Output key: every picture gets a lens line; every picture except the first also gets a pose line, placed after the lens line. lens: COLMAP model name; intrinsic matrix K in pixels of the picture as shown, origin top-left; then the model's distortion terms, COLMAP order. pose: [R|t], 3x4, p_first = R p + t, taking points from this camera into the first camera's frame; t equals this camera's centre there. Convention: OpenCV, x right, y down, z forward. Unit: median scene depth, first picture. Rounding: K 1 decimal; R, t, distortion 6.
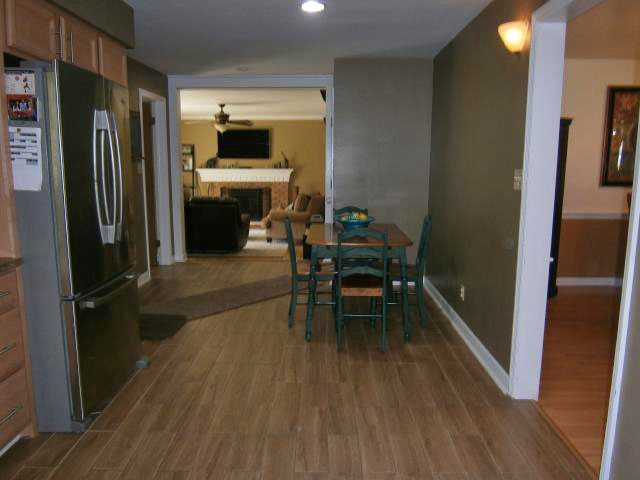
lens RADIAL K [[496.8, 0, 320.0], [0, 496.8, 240.0], [0, 0, 1]] dist [-0.045573, 0.005857]
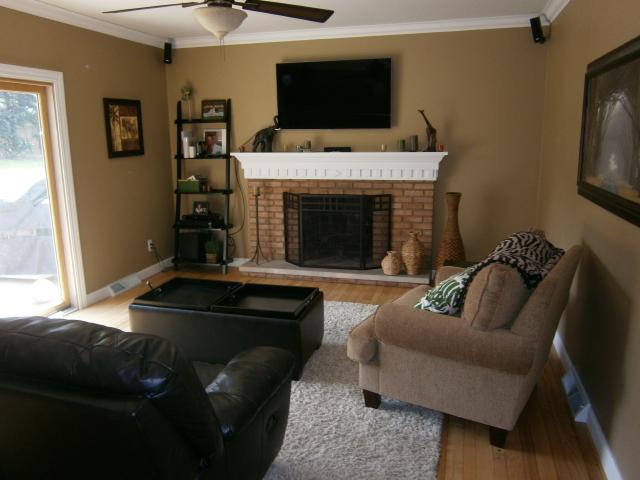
lens RADIAL K [[496.8, 0, 320.0], [0, 496.8, 240.0], [0, 0, 1]] dist [-0.045573, 0.005857]
pose [[0.964417, 0.038422, -0.261581, -0.045080], [-0.024126, 0.998046, 0.057646, -0.089560], [0.263284, -0.049284, 0.963459, 0.563637]]
